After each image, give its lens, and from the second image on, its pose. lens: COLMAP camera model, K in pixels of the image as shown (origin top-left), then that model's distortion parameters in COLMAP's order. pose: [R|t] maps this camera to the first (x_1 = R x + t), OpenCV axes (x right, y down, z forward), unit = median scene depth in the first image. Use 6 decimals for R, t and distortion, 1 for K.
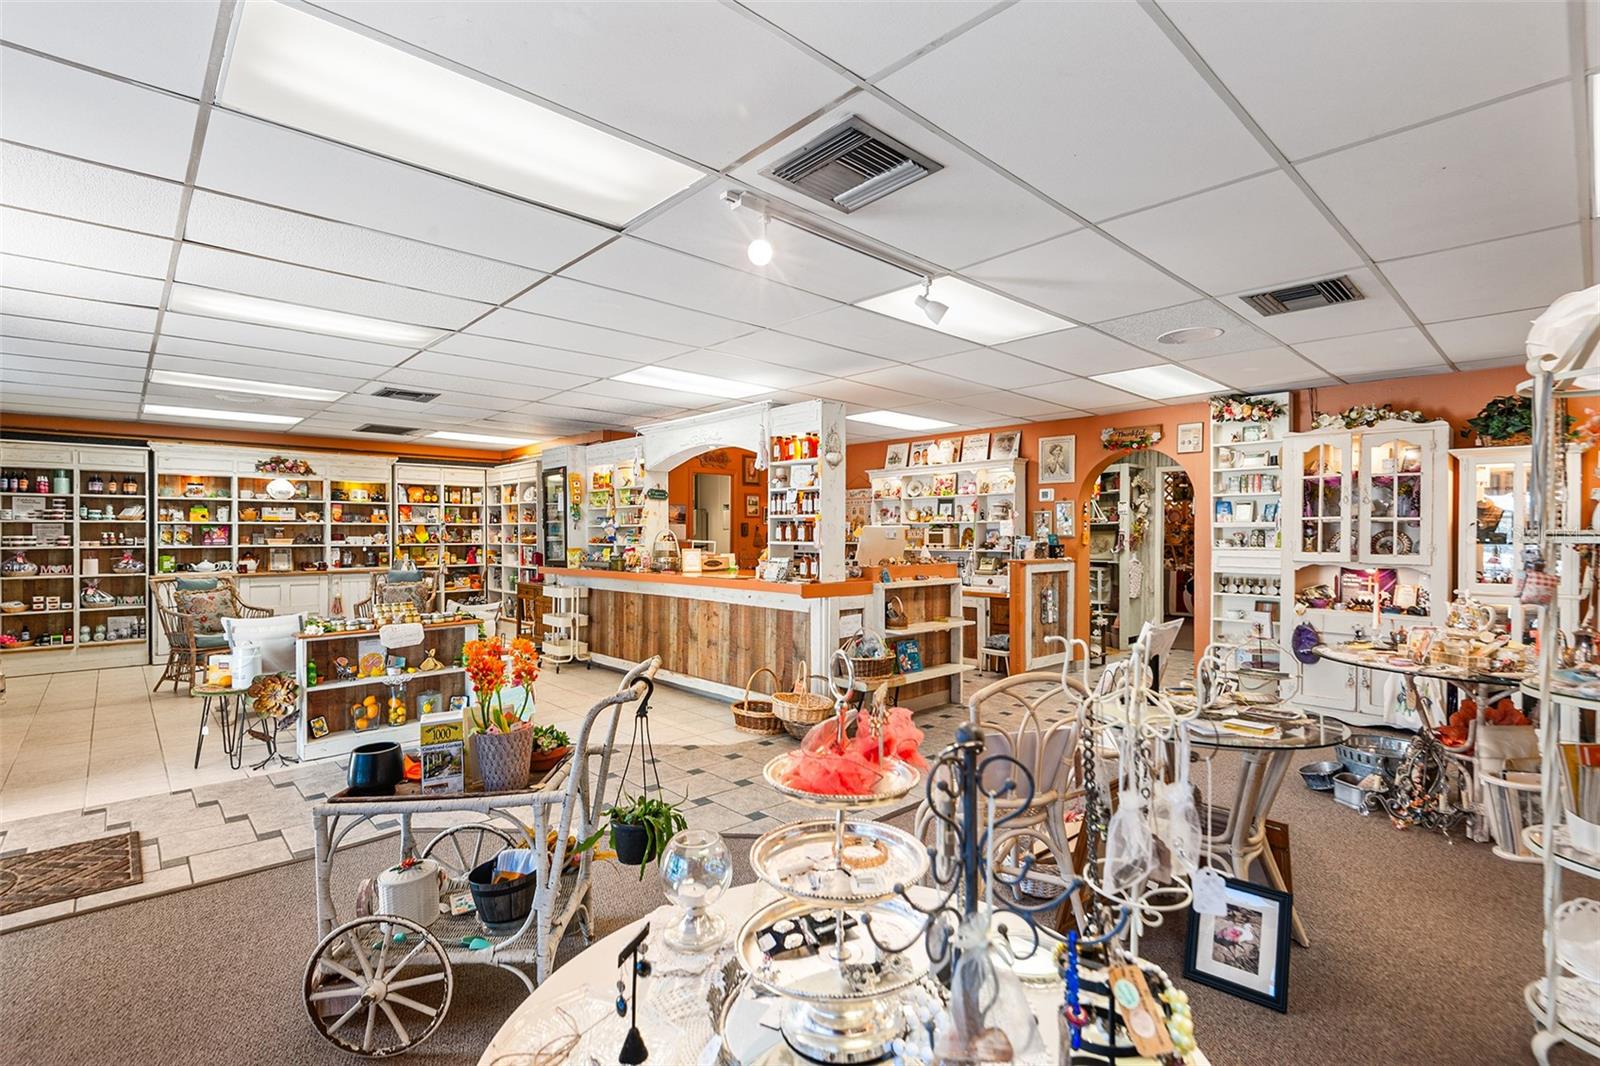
lens RADIAL K [[735.1, 0, 796.7], [0, 735.1, 537.5], [0, 0, 1]] dist [0.025745, -0.015334]
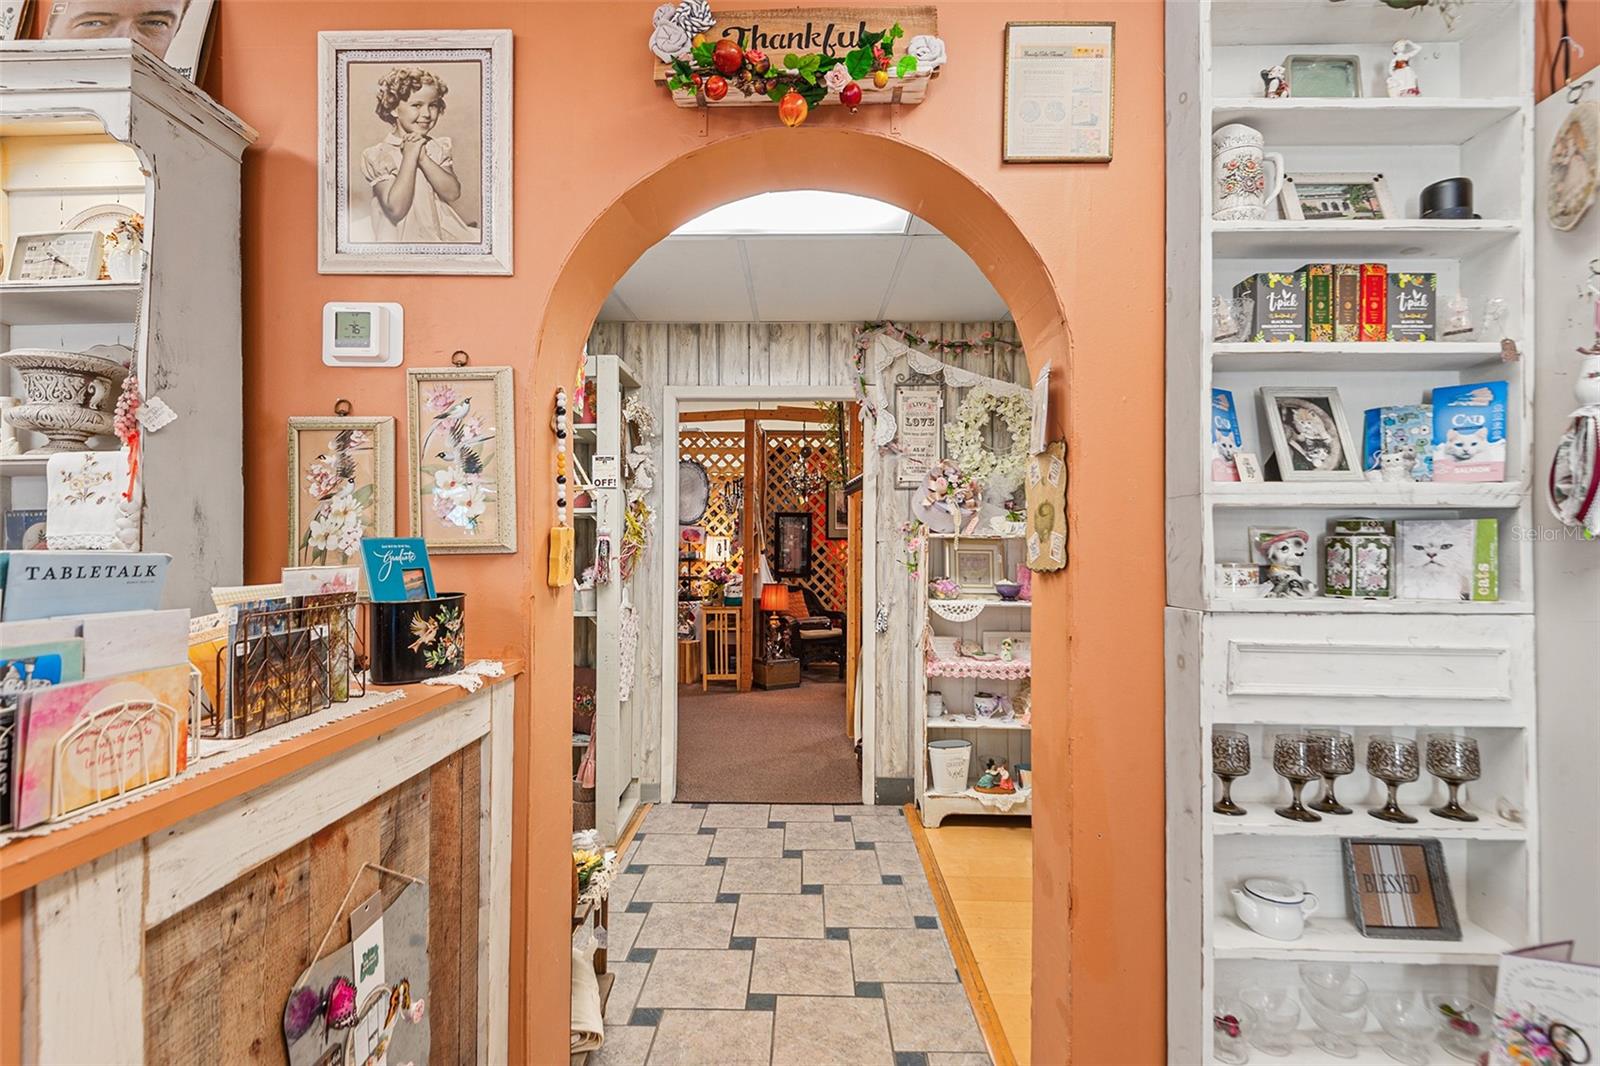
lens RADIAL K [[735.1, 0, 790.9], [0, 735.1, 546.2], [0, 0, 1]] dist [0.025745, -0.015334]
pose [[0.697635, -0.003331, 0.716446, 0.304996], [0.003058, 0.999994, 0.001671, -0.002514], [-0.716447, 0.001025, 0.697641, 0.861187]]
